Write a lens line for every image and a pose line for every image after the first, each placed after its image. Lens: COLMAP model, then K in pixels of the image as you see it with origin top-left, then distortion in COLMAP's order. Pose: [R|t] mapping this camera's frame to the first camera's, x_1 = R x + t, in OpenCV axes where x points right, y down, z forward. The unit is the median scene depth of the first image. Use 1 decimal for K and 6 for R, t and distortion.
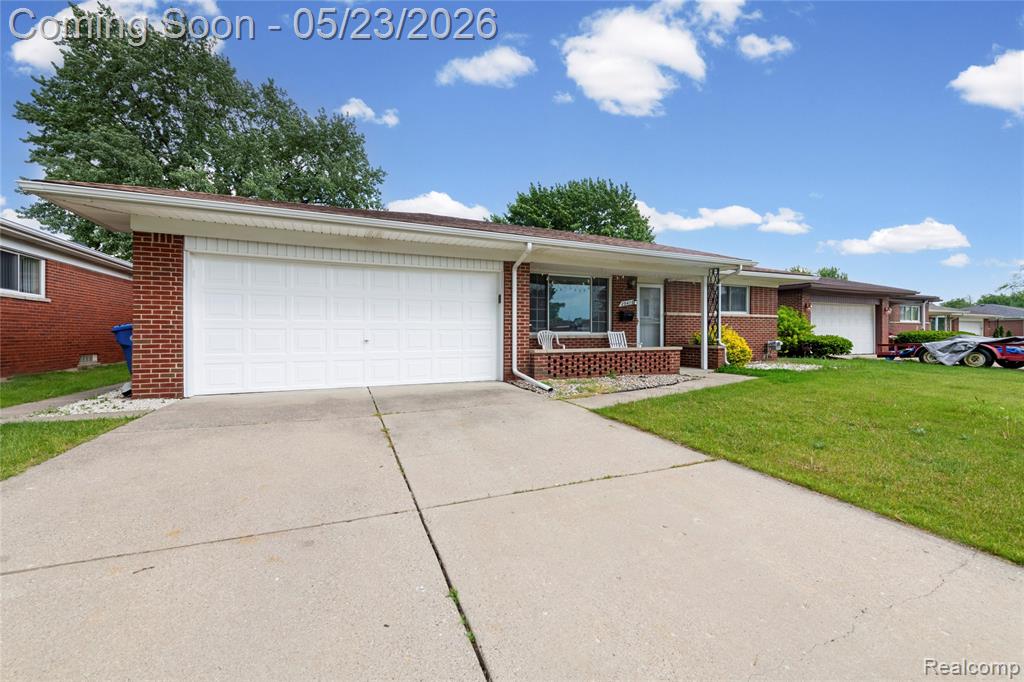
lens RADIAL K [[409.6, 0, 509.4], [0, 409.6, 331.1], [0, 0, 1]] dist [0.013952, -0.000974]
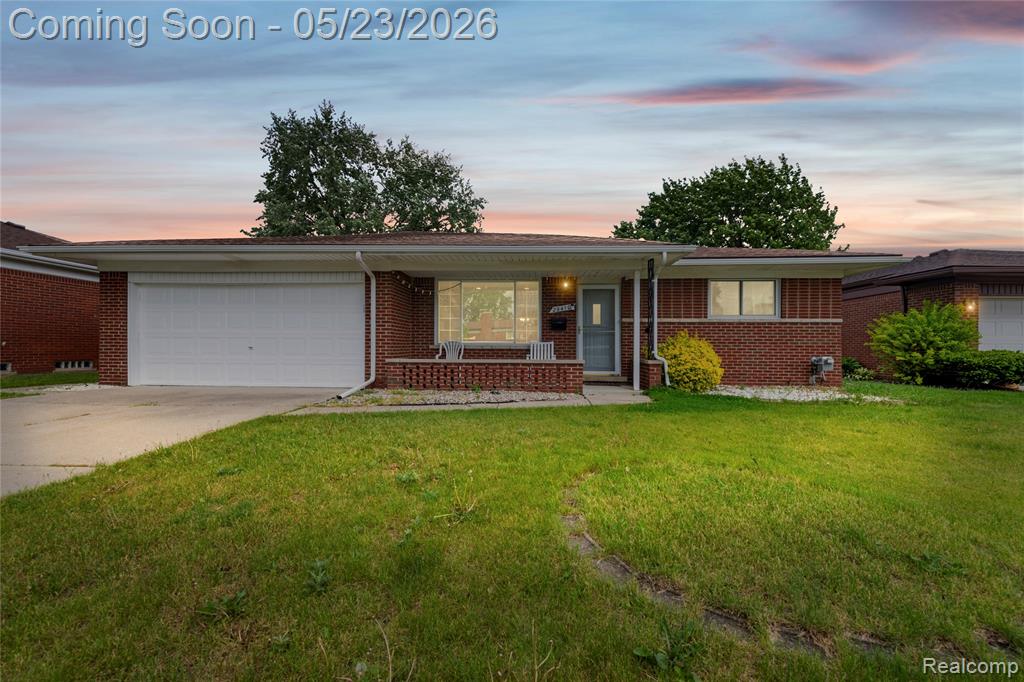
lens RADIAL K [[409.6, 0, 508.4], [0, 409.6, 346.5], [0, 0, 1]] dist [0.013952, -0.000974]
pose [[0.890378, 0.006599, -0.455174, 0.590296], [-0.004913, 0.999976, 0.004888, 0.007352], [0.455195, -0.002116, 0.890389, 0.188294]]
